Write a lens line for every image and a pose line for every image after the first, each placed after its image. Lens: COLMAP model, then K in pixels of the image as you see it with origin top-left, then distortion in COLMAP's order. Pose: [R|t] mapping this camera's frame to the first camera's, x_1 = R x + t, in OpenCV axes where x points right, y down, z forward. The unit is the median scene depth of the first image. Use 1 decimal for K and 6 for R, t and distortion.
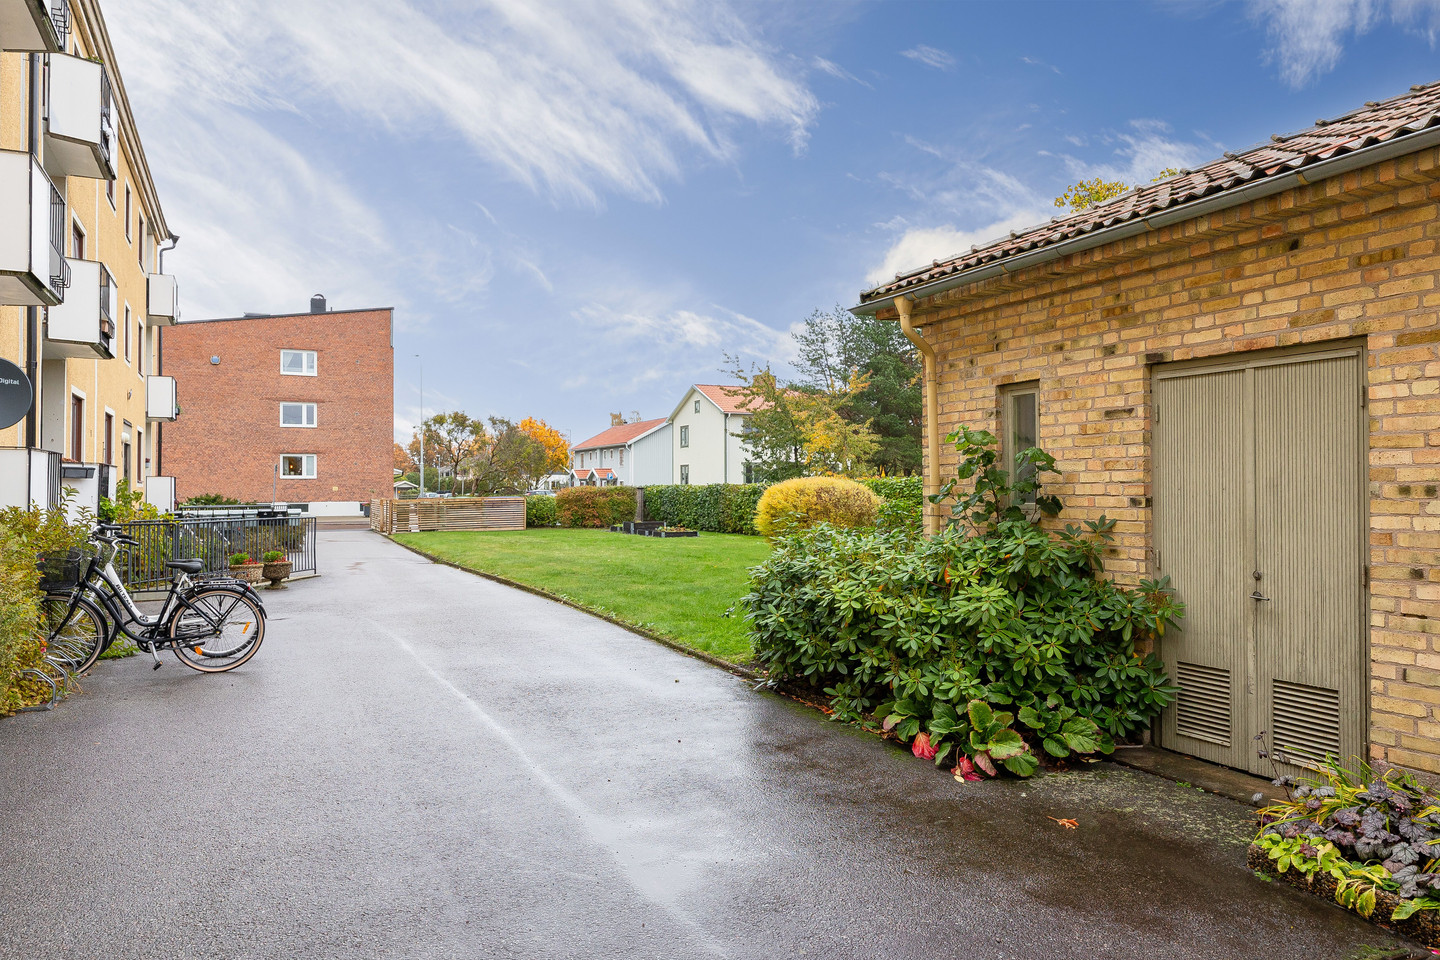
lens RADIAL K [[971.7, 0, 722.8], [0, 971.7, 480.1], [0, 0, 1]] dist [0.011383, -0.000308]
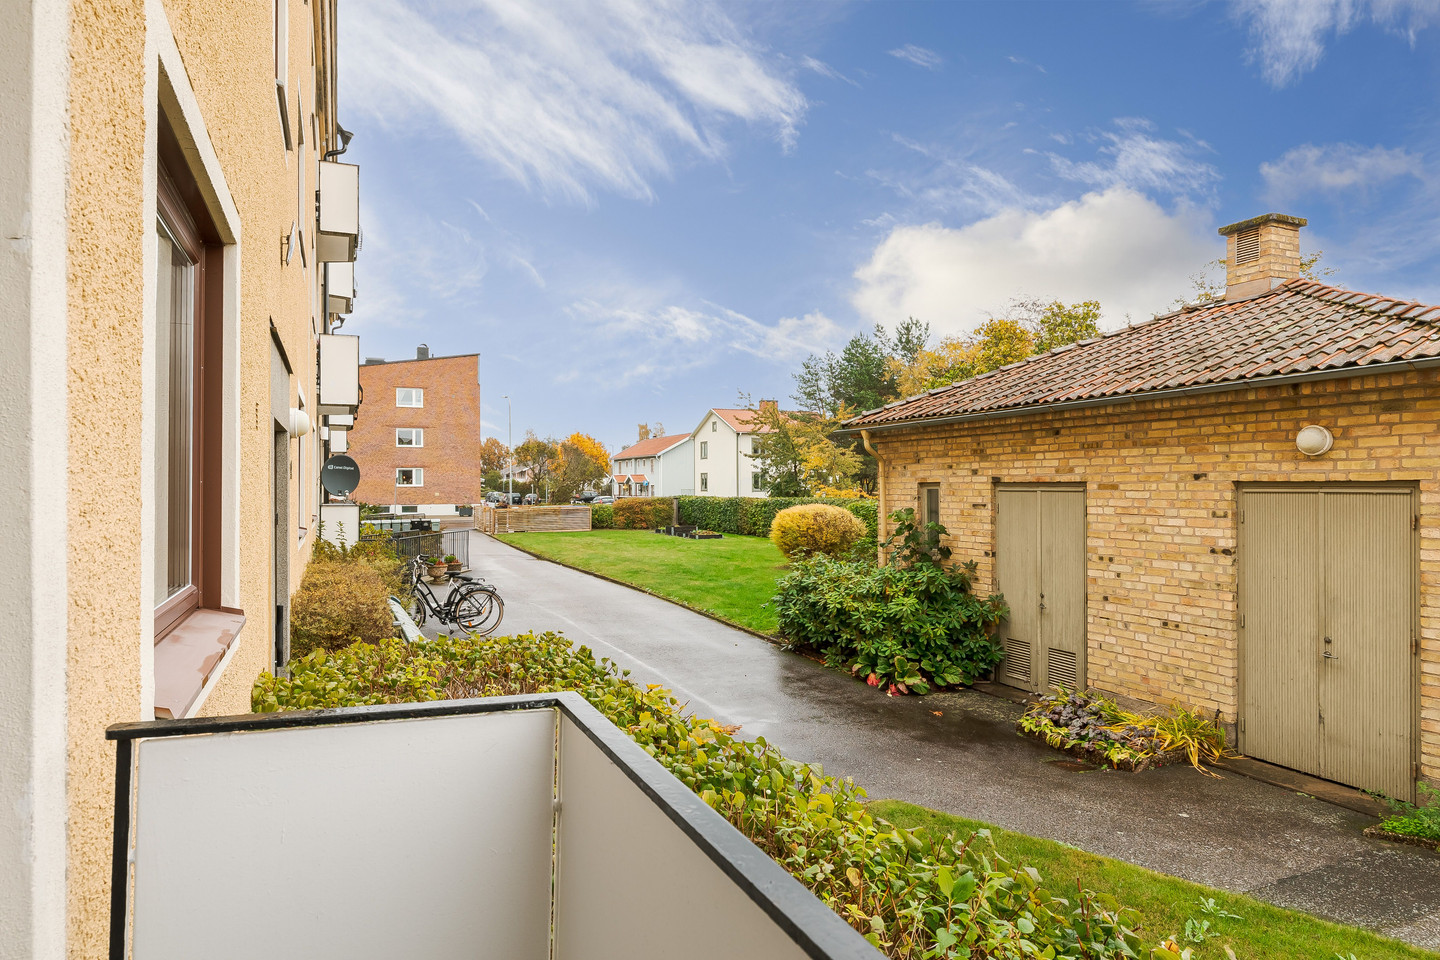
lens RADIAL K [[812.5, 0, 662.9], [0, 812.5, 484.1], [0, 0, 1]] dist [0.002103, -0.003298]
pose [[0.996522, -0.001985, -0.083304, -0.071571], [0.002557, 0.999974, 0.006760, -0.121996], [0.083288, -0.006949, 0.996501, -0.611593]]
